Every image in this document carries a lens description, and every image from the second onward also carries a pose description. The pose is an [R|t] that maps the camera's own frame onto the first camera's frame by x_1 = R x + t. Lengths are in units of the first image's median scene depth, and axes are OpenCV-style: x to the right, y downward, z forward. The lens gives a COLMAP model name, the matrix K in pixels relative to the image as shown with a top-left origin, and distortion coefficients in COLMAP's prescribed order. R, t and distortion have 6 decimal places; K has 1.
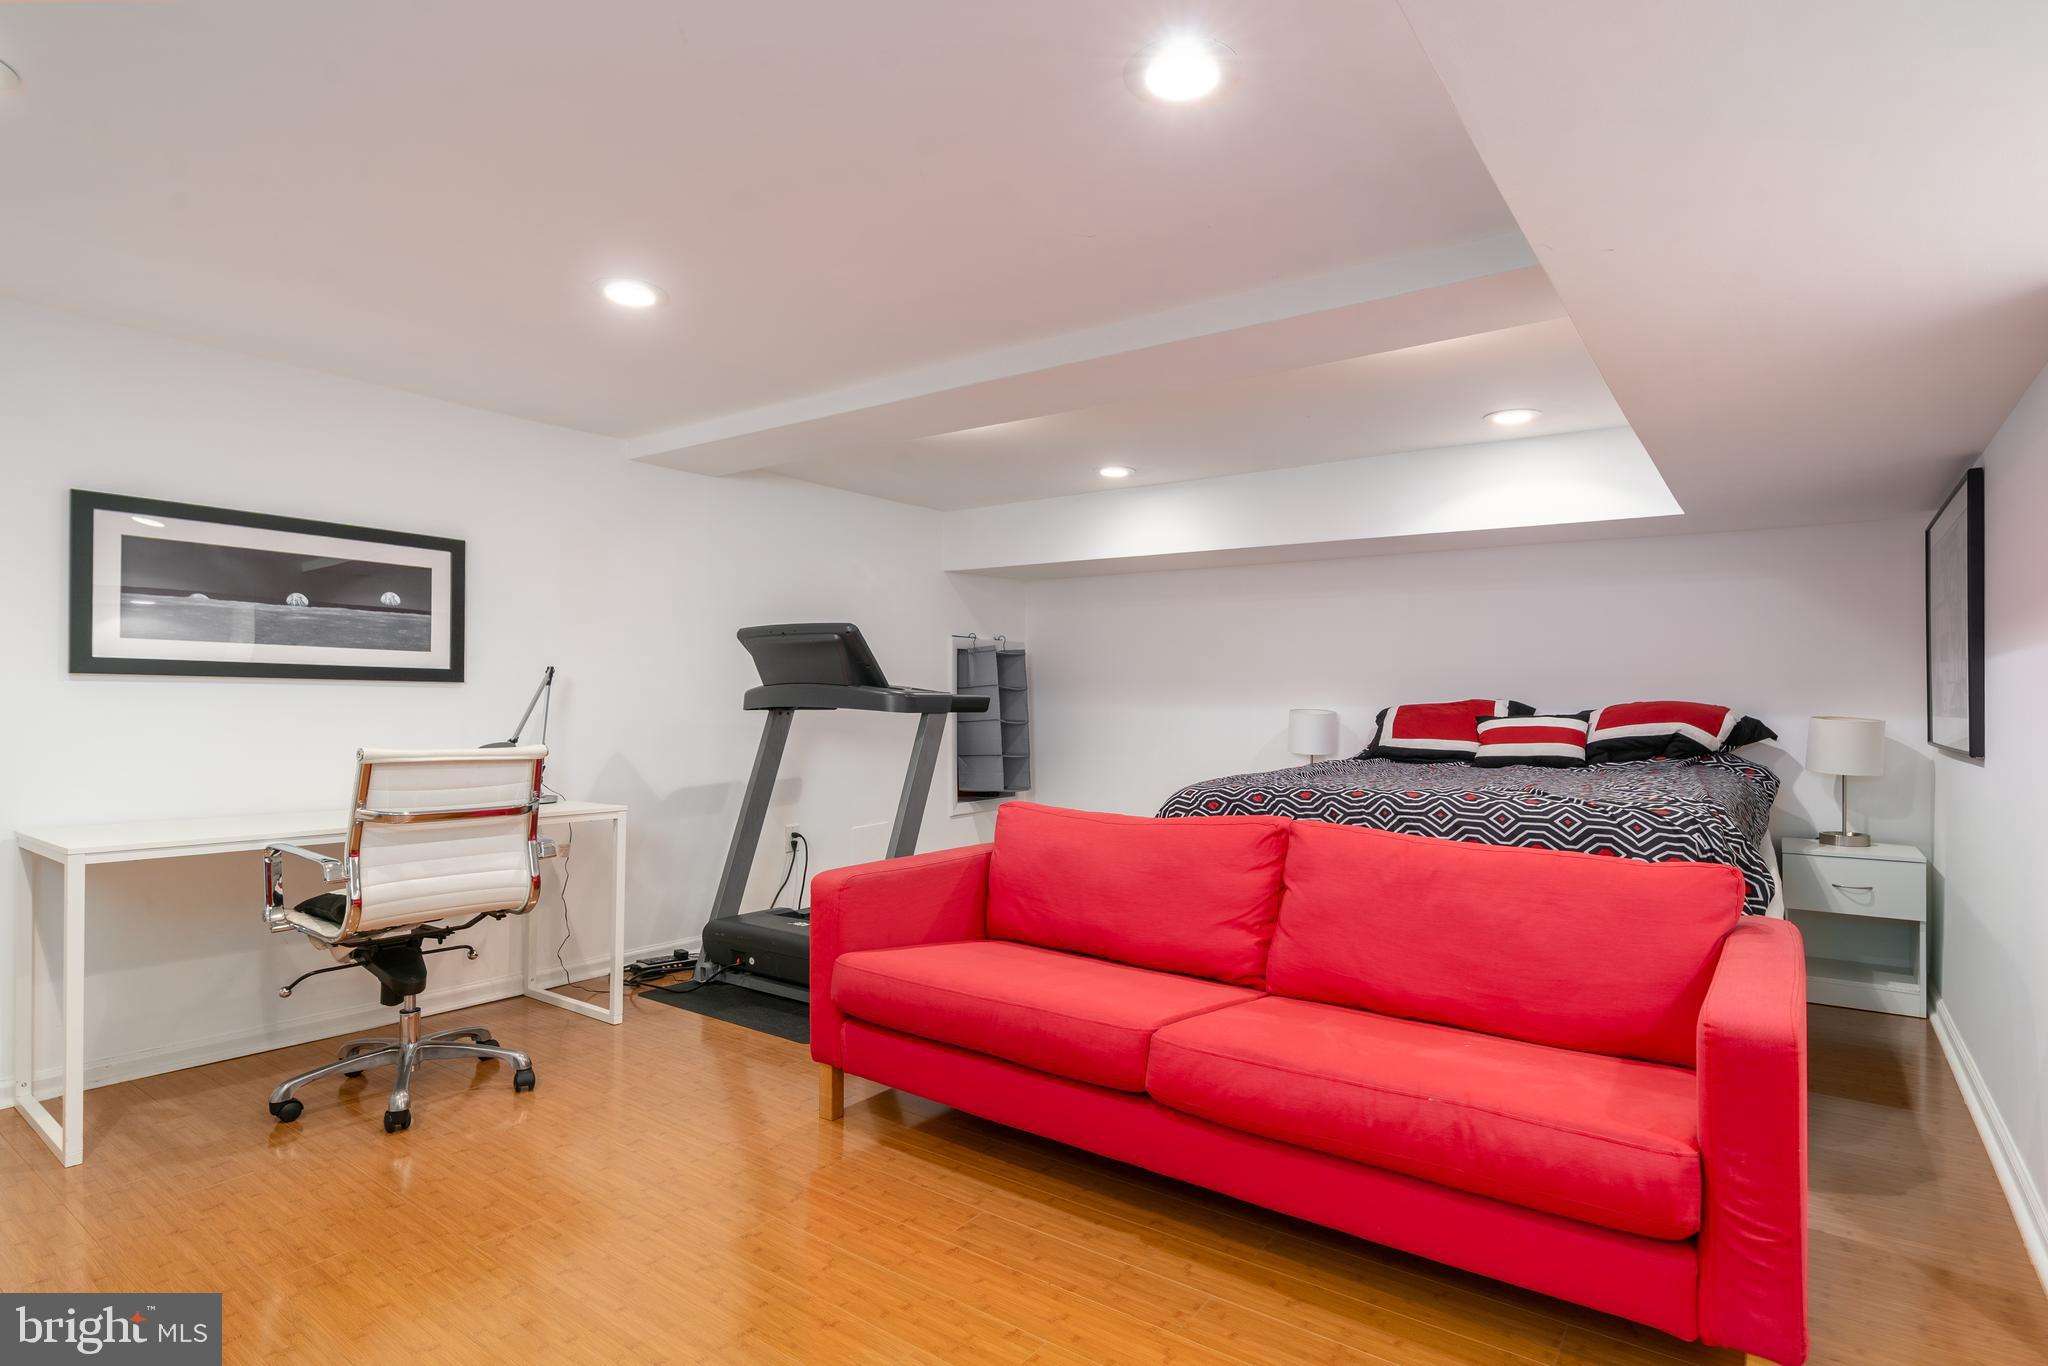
lens RADIAL K [[1052.5, 0, 1024.0], [0, 1052.5, 683.0], [0, 0, 1]] dist [0.001462, 0.000226]
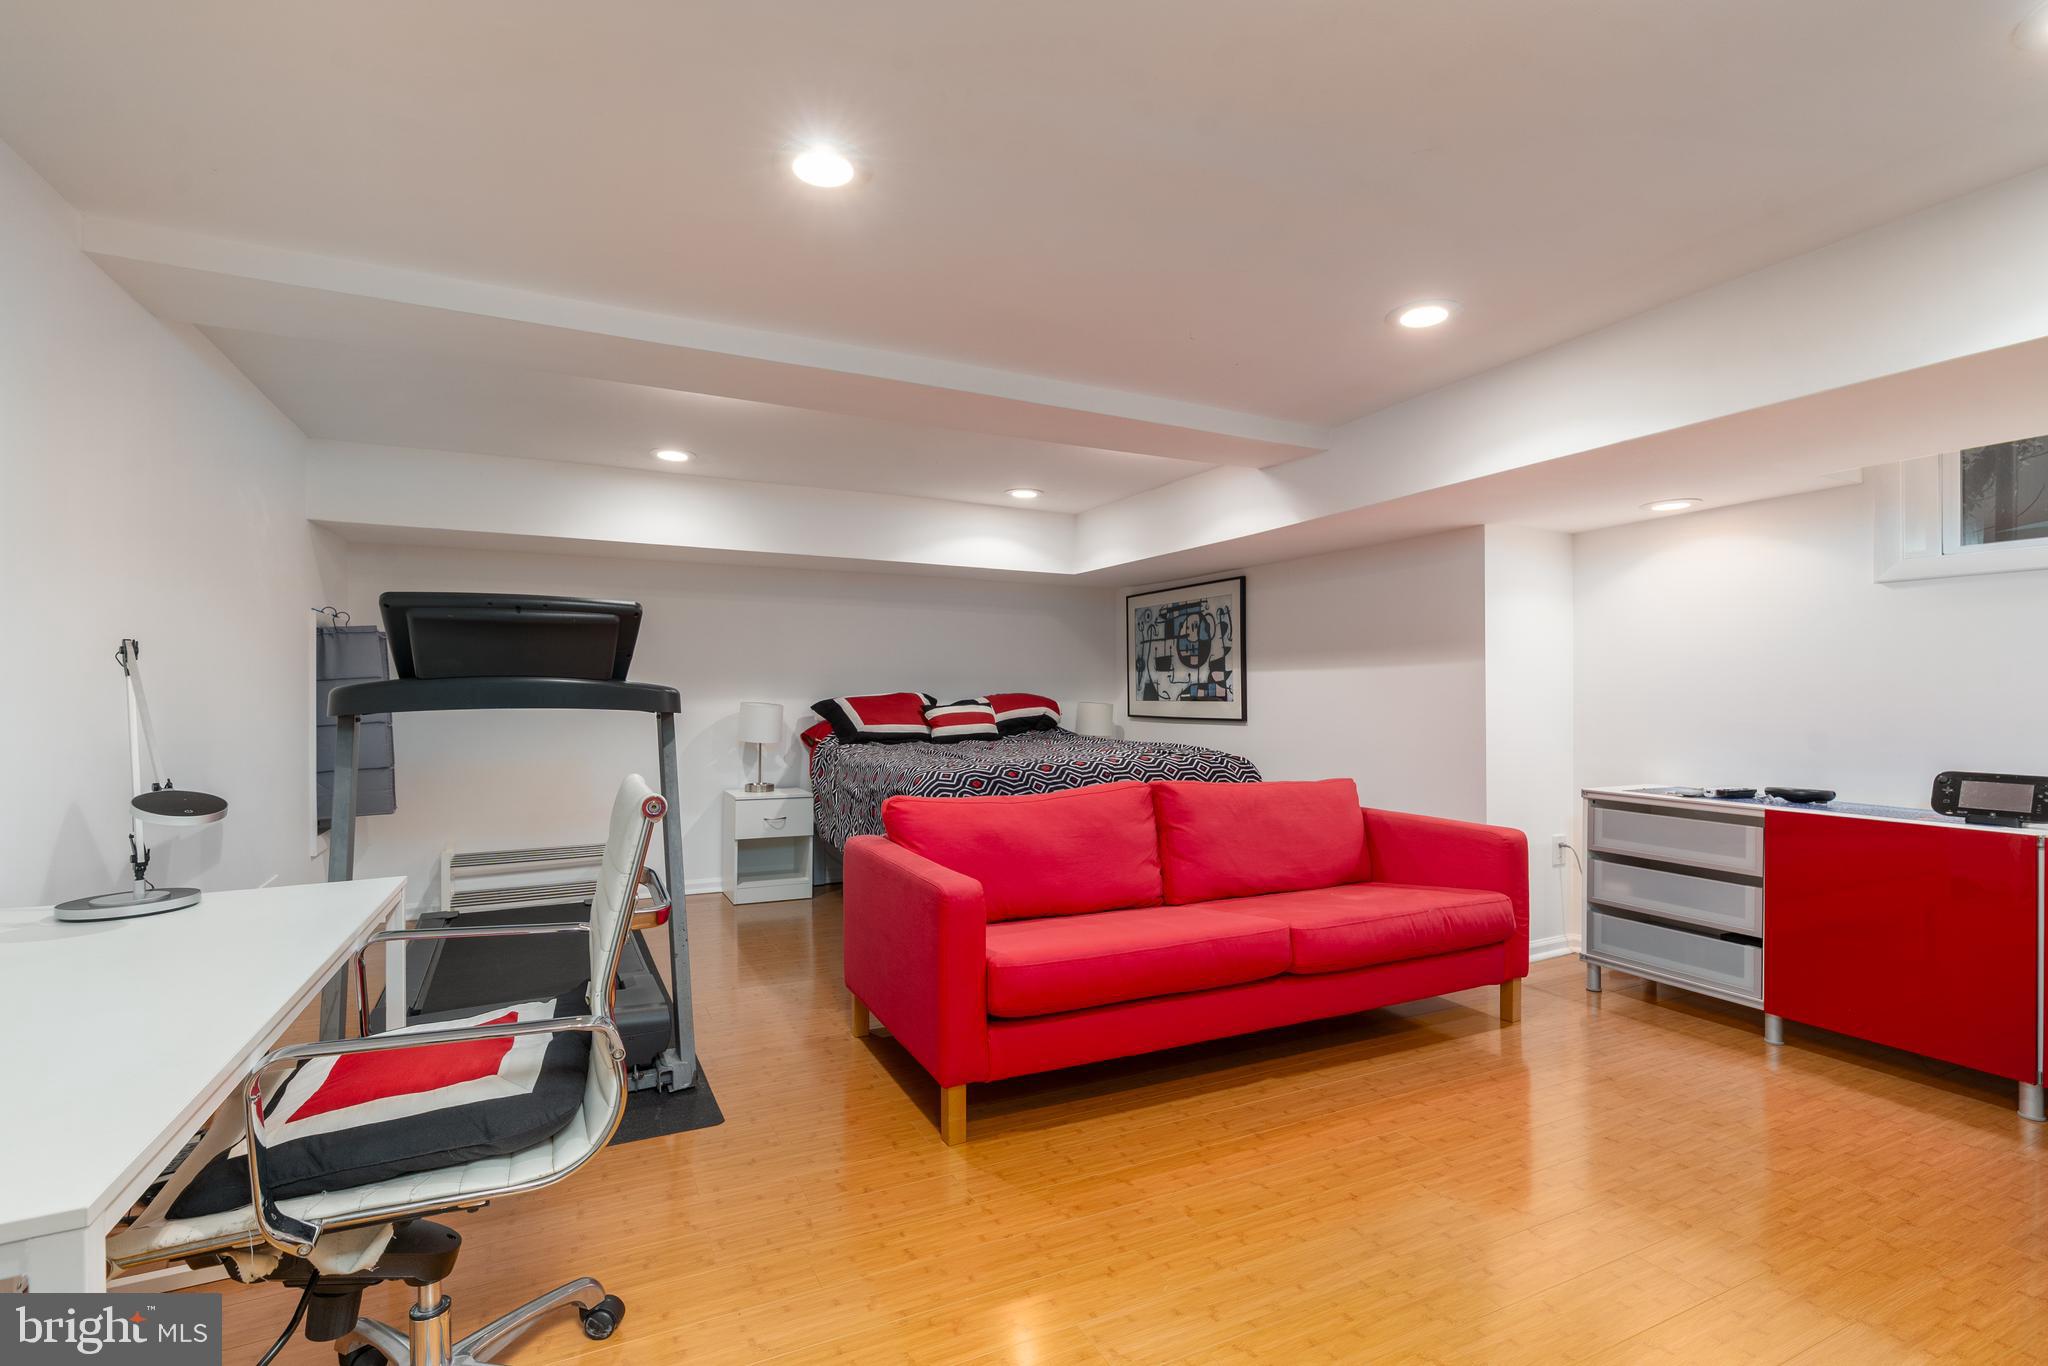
lens RADIAL K [[933.3, 0, 1024.0], [0, 933.3, 683.0], [0, 0, 1]] dist [-0.000314, 0.000417]
pose [[0.458333, 0.003738, 0.888773, -0.651508], [-0.011564, 0.999932, 0.001758, -0.001130], [-0.888705, -0.011084, 0.458345, 0.407985]]
